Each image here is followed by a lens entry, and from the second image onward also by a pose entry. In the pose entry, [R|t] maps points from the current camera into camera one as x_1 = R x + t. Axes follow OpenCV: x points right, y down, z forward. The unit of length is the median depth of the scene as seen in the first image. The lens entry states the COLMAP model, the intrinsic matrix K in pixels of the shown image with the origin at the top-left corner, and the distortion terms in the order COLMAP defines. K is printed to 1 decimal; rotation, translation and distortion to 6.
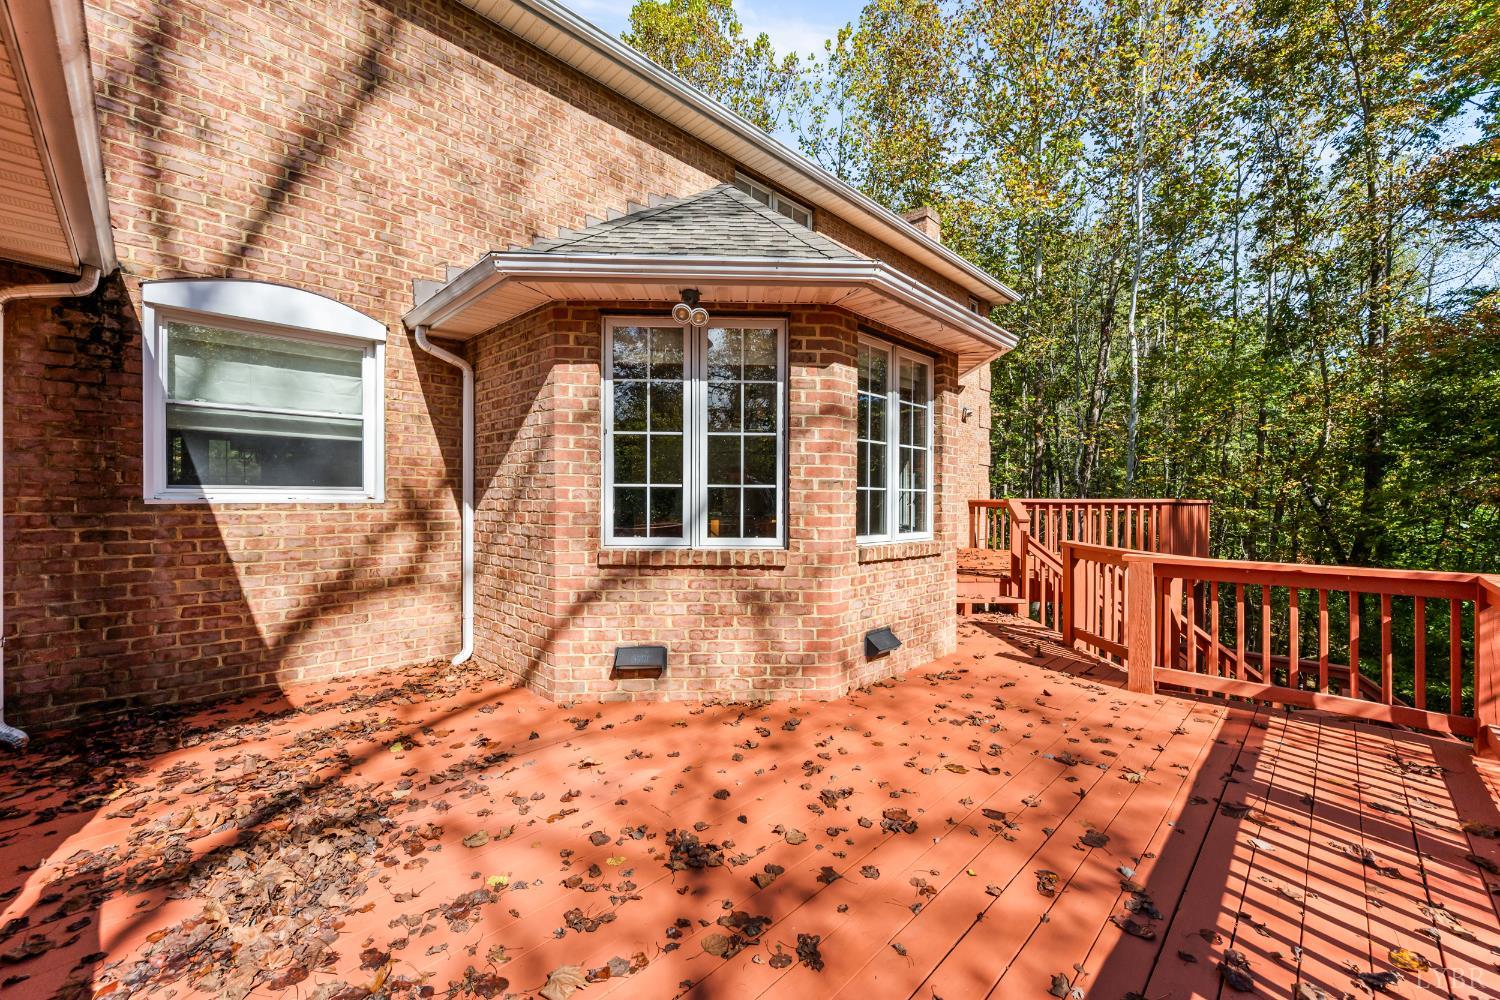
lens RADIAL K [[598.7, 0, 750.0], [0, 598.7, 499.3], [0, 0, 1]] dist [-0.001132, 0.000081]
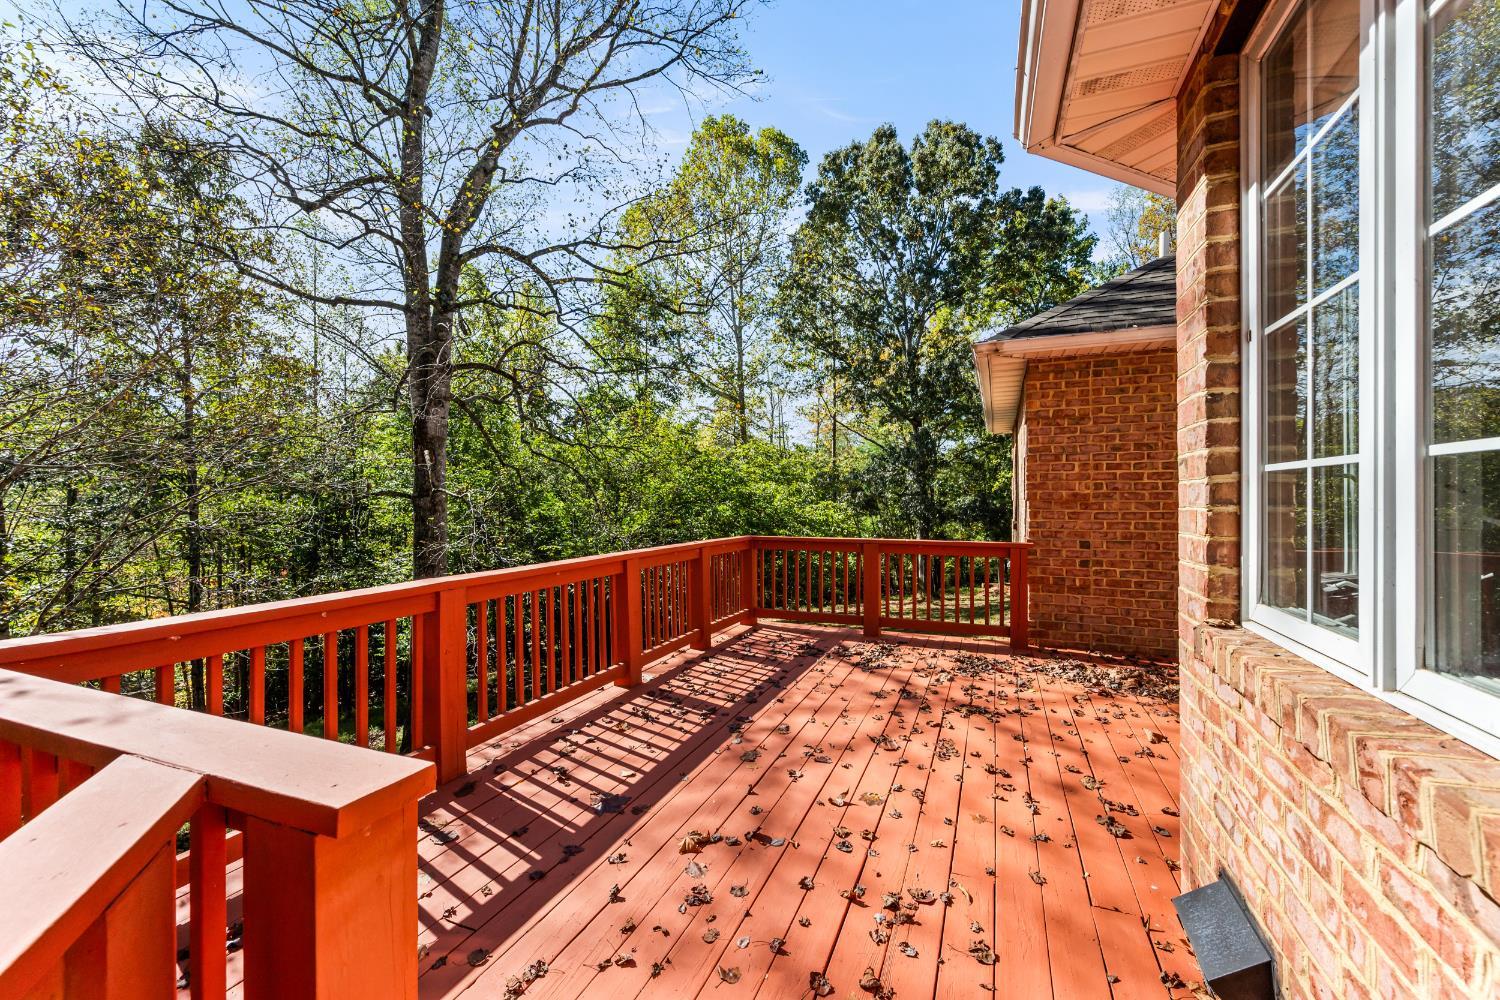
lens RADIAL K [[598.7, 0, 752.5], [0, 598.7, 500.4], [0, 0, 1]] dist [-0.001132, 0.000081]
pose [[-0.923860, -0.005045, -0.382696, 1.031378], [-0.005166, 0.999986, -0.000712, 0.005416], [0.382695, 0.001319, -0.923874, 2.117915]]
